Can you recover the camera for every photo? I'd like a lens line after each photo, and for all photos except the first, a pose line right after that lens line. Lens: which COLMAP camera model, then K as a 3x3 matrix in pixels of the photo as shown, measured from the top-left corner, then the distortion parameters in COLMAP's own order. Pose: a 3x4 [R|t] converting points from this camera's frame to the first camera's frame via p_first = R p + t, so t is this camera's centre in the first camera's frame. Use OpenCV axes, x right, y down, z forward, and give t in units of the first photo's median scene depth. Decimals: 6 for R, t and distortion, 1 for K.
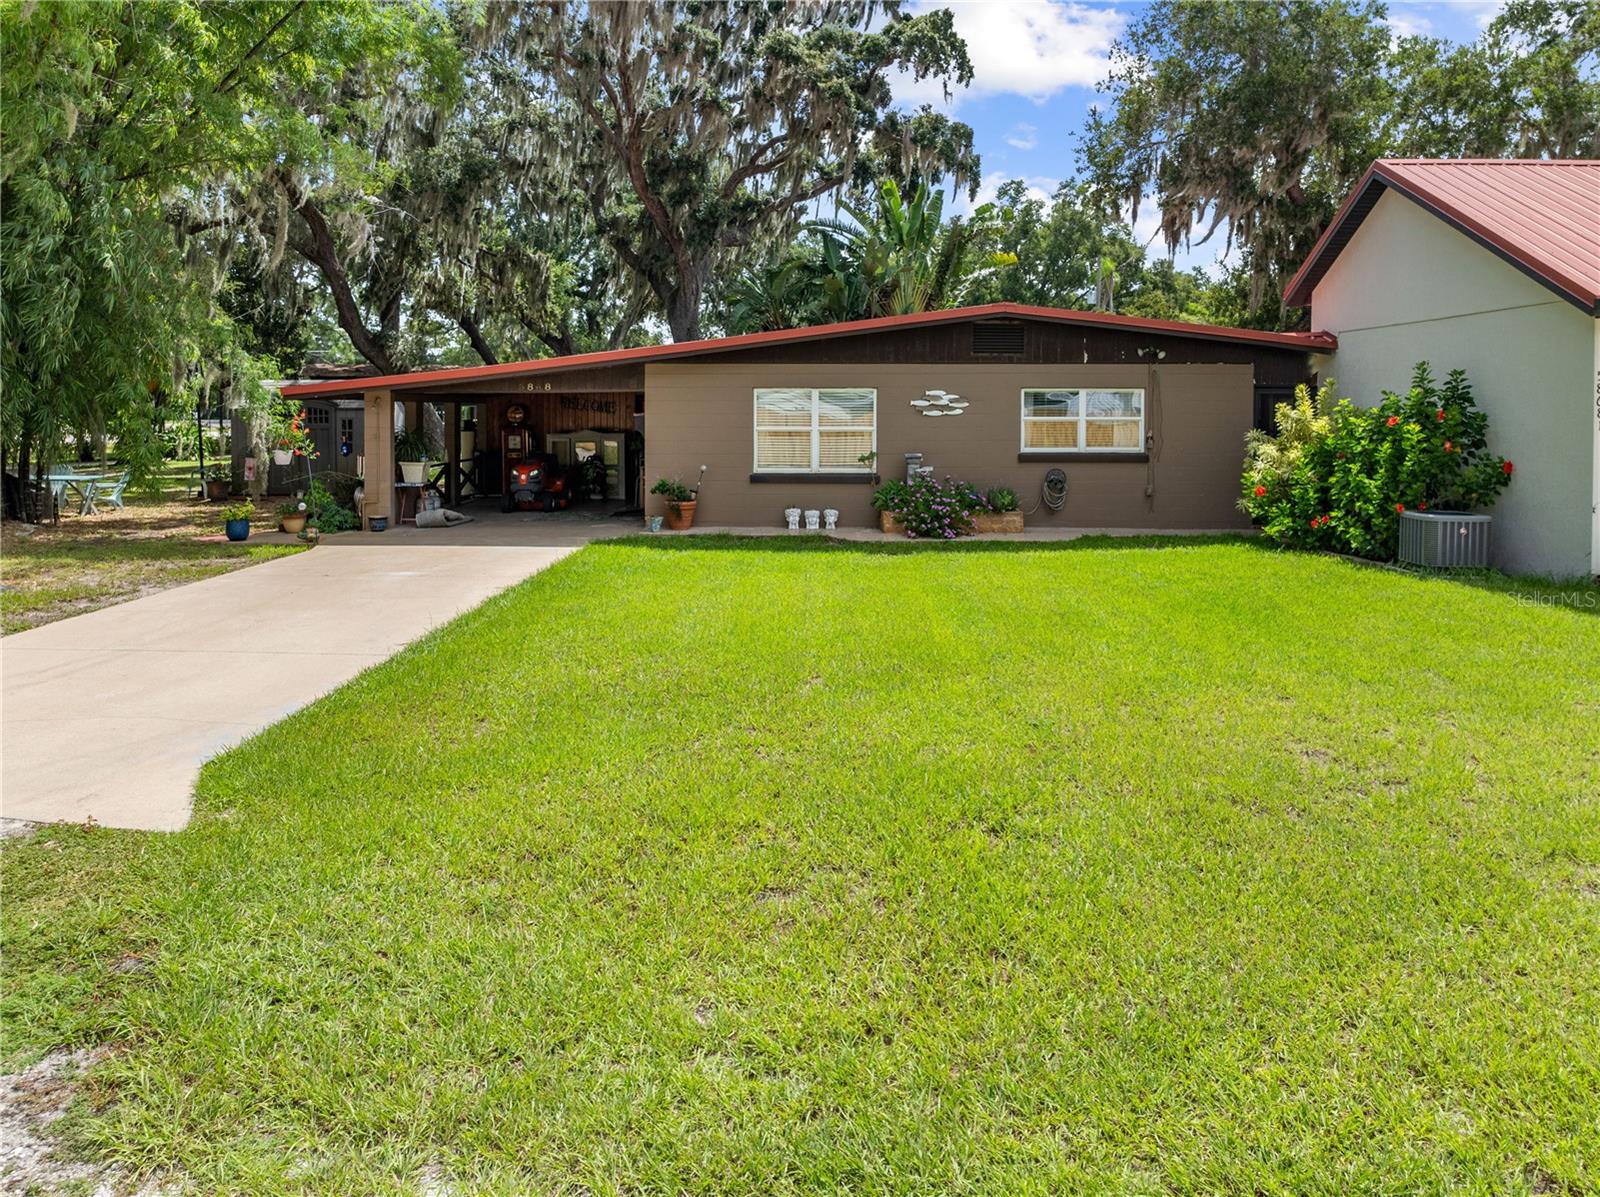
lens RADIAL K [[1168.6, 0, 808.0], [0, 1168.6, 486.6], [0, 0, 1]] dist [-0.029967, 0.000721]
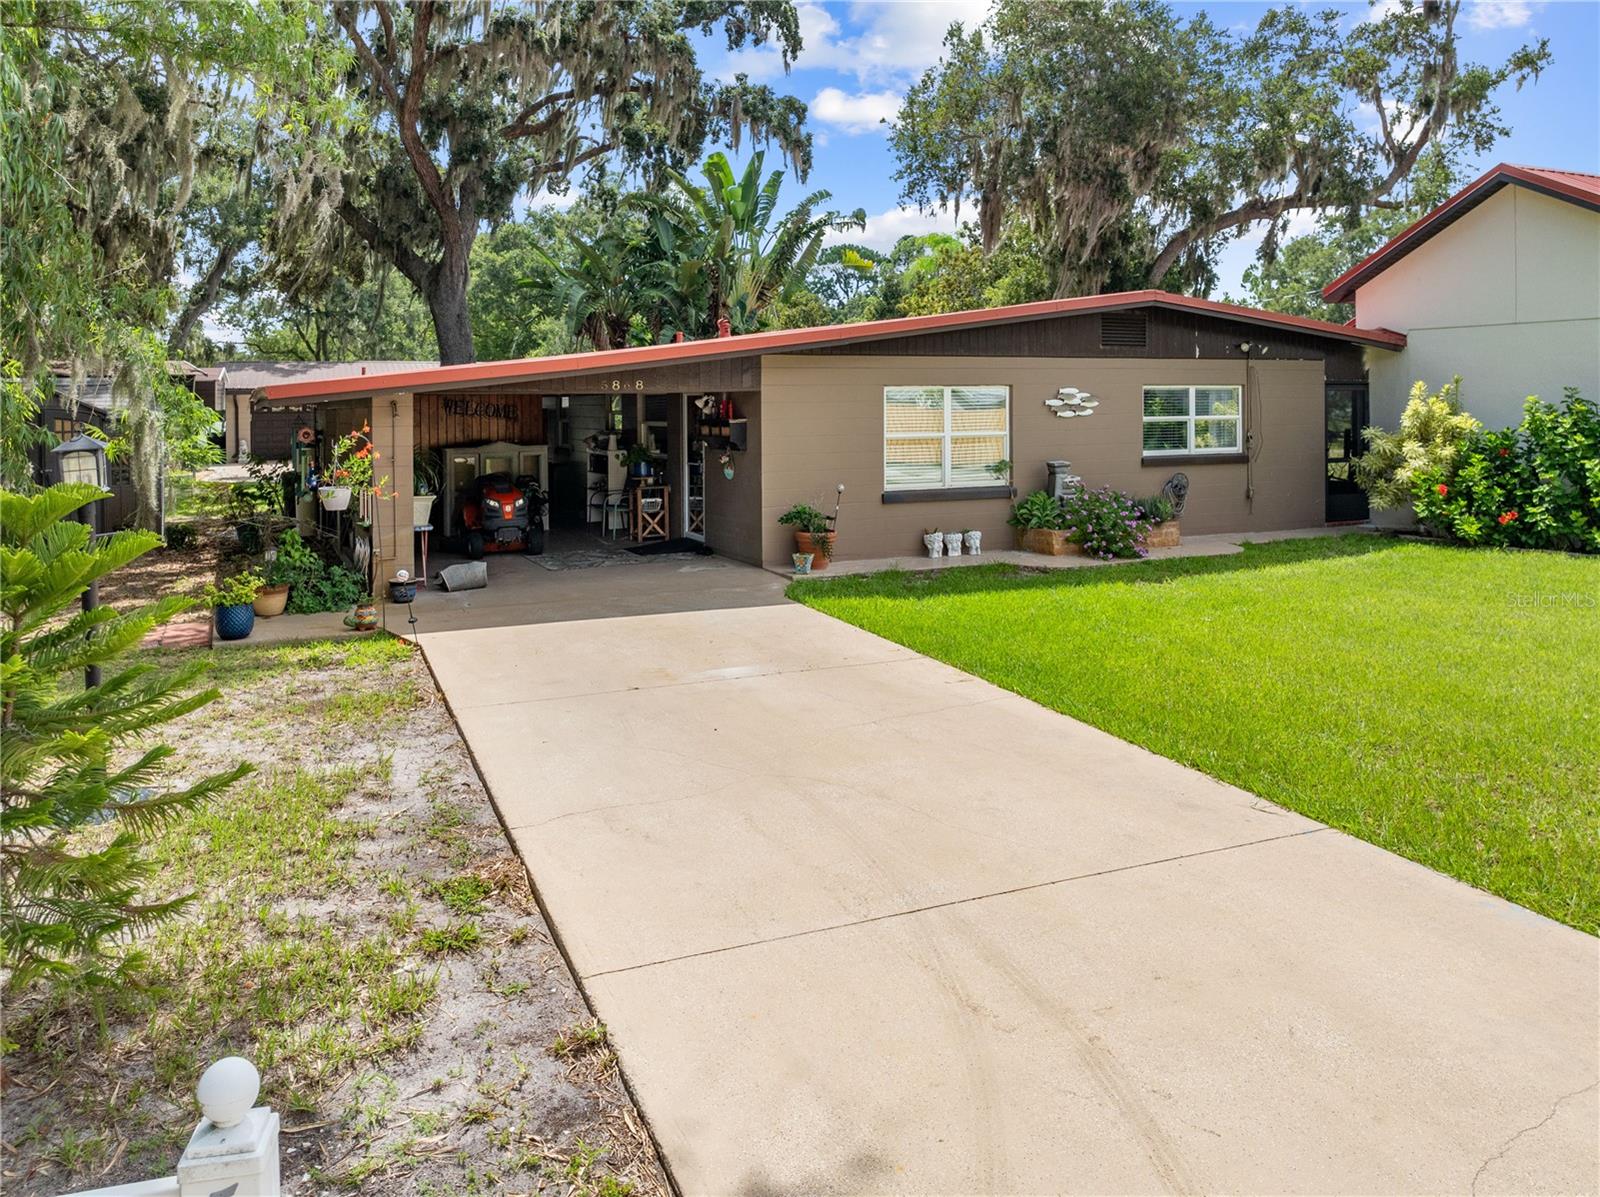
lens RADIAL K [[1168.6, 0, 808.0], [0, 1168.6, 486.6], [0, 0, 1]] dist [-0.029967, 0.000721]
pose [[0.905579, -0.038736, 0.422405, -0.435792], [0.039307, 0.999200, 0.007363, -0.022967], [-0.422352, 0.009936, 0.906377, 0.294710]]
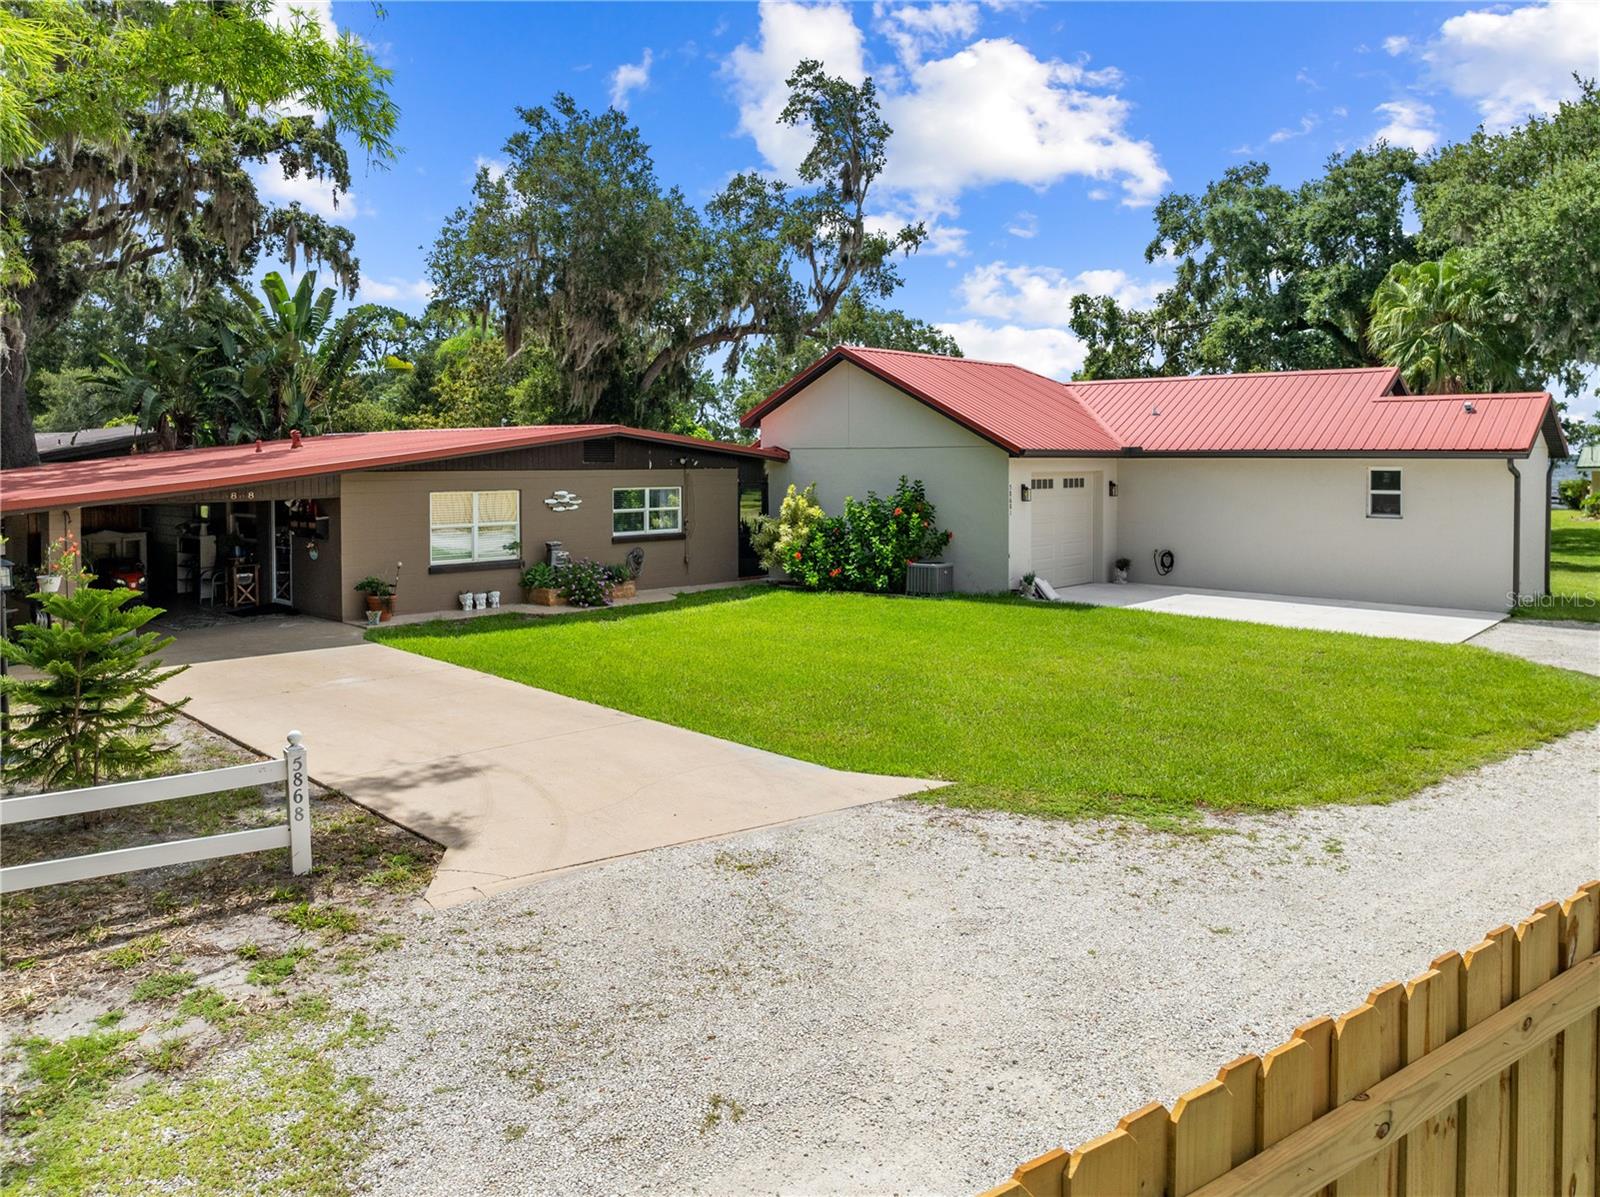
lens RADIAL K [[1168.6, 0, 808.0], [0, 1168.6, 486.6], [0, 0, 1]] dist [-0.029967, 0.000721]
pose [[0.673703, -0.017760, 0.738789, -0.647593], [0.049935, 0.998520, -0.021532, -0.046376], [-0.737313, 0.051398, 0.673593, -0.055031]]
